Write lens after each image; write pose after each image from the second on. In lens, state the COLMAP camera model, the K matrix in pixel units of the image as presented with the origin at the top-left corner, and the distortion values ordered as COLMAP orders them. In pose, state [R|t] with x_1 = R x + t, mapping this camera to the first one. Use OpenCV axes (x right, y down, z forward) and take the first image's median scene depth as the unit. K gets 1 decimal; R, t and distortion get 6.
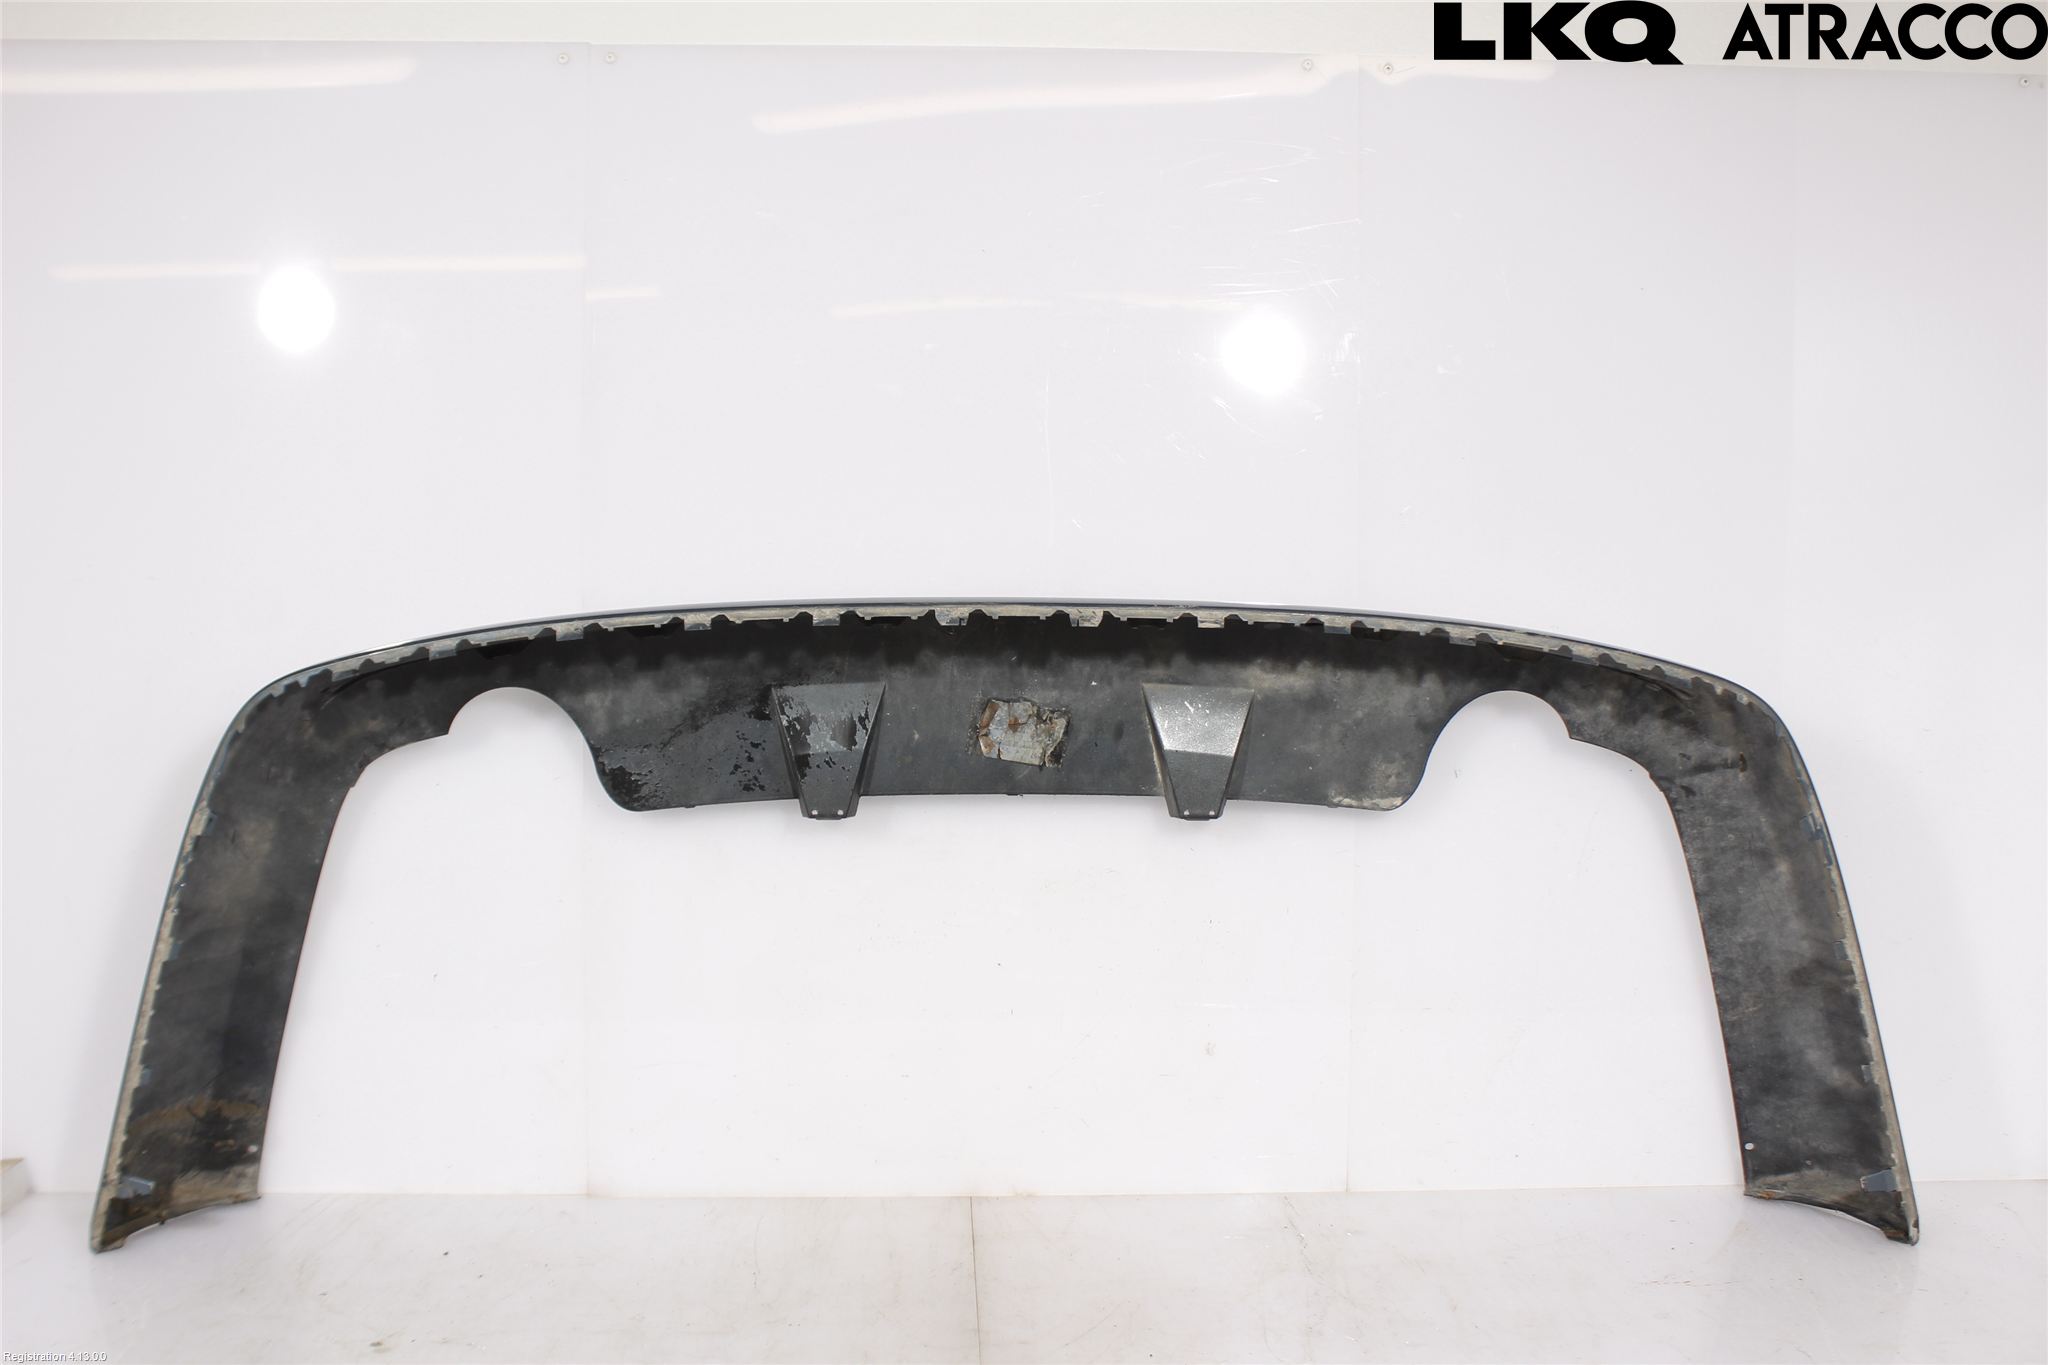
lens RADIAL K [[2181.4, 0, 1010.8], [0, 2181.4, 651.4], [0, 0, 1]] dist [-0.114328, 0.128457]
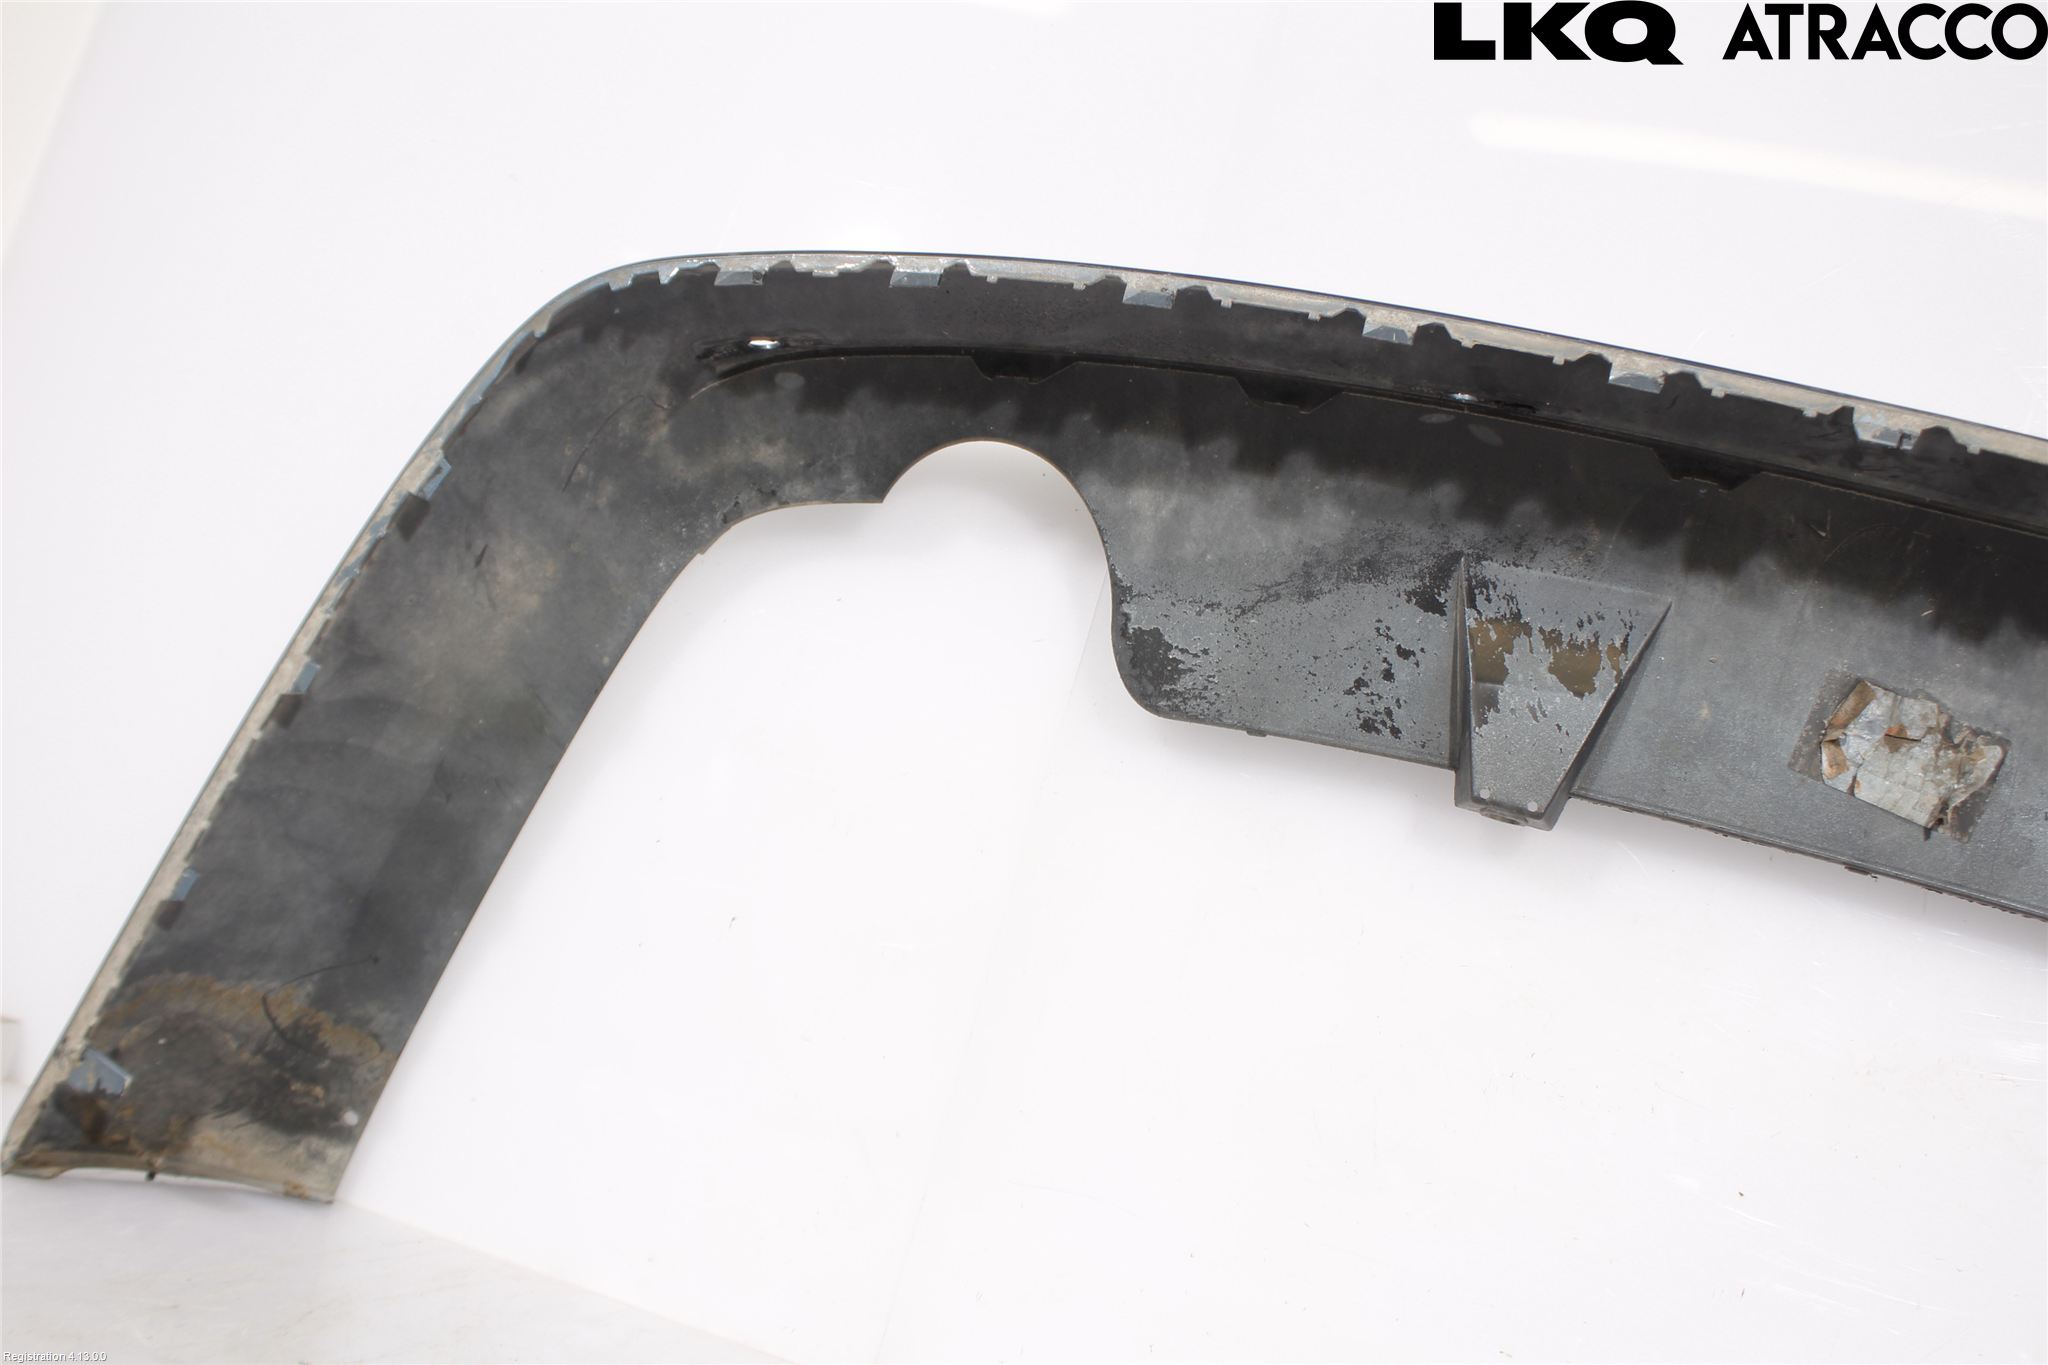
lens RADIAL K [[2181.4, 0, 1010.8], [0, 2181.4, 651.4], [0, 0, 1]] dist [-0.114328, 0.128457]
pose [[0.938312, 0.242720, -0.246287, -0.075982], [-0.285121, 0.946054, -0.153909, 0.154081], [0.195644, 0.214637, 0.956898, 0.461763]]
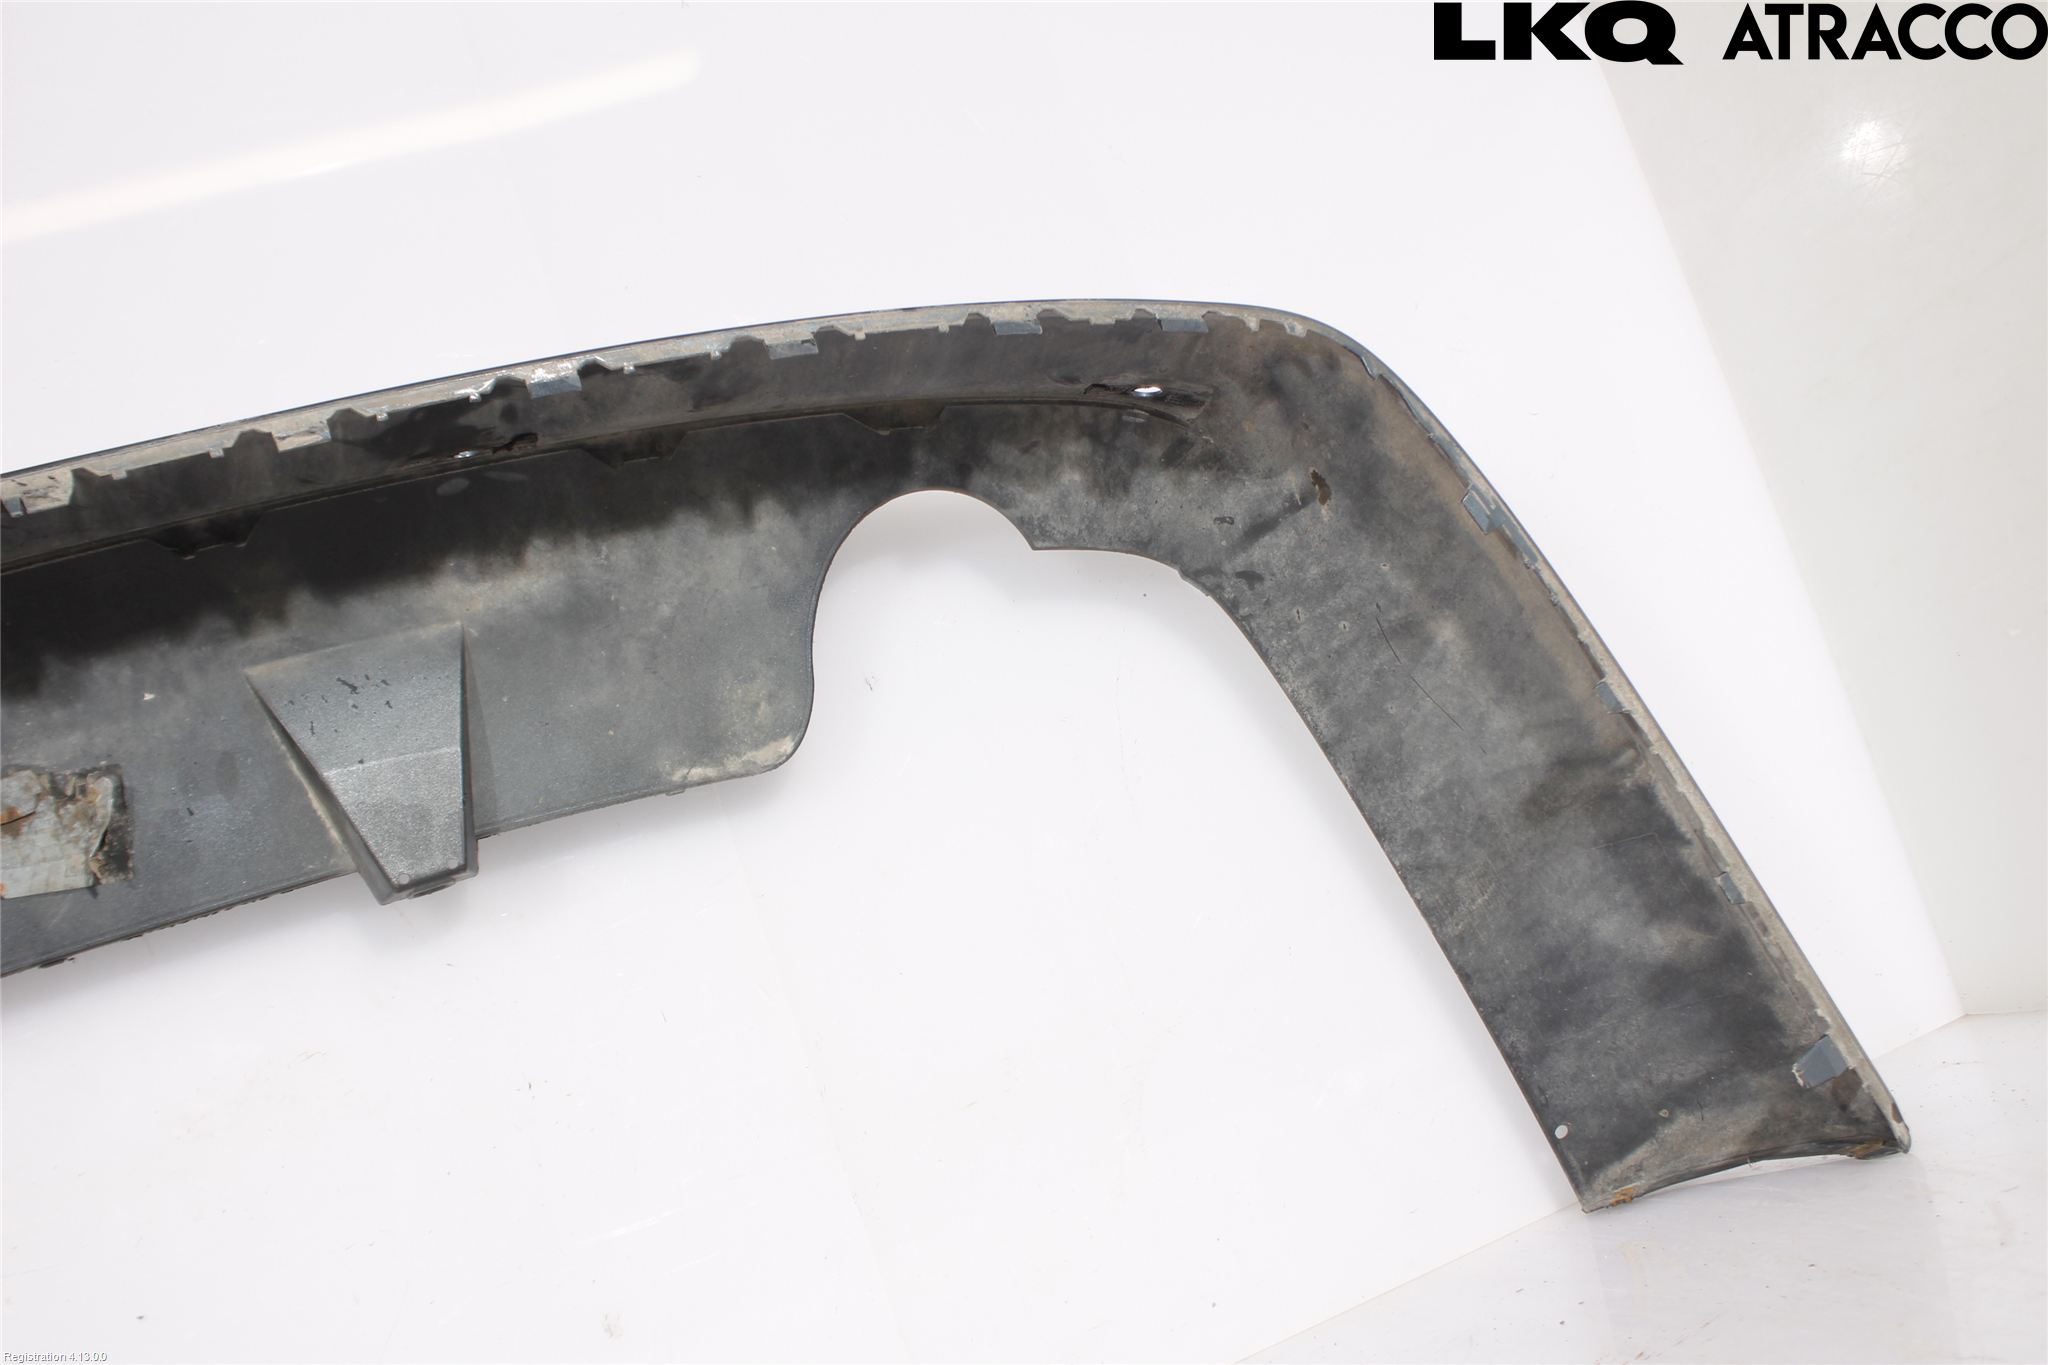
lens RADIAL K [[2181.4, 0, 1010.8], [0, 2181.4, 651.4], [0, 0, 1]] dist [-0.114328, 0.128457]
pose [[0.899240, -0.288524, 0.328818, 0.057226], [0.349241, 0.926143, -0.142439, 0.146186], [-0.263436, 0.242924, 0.933590, 0.478437]]
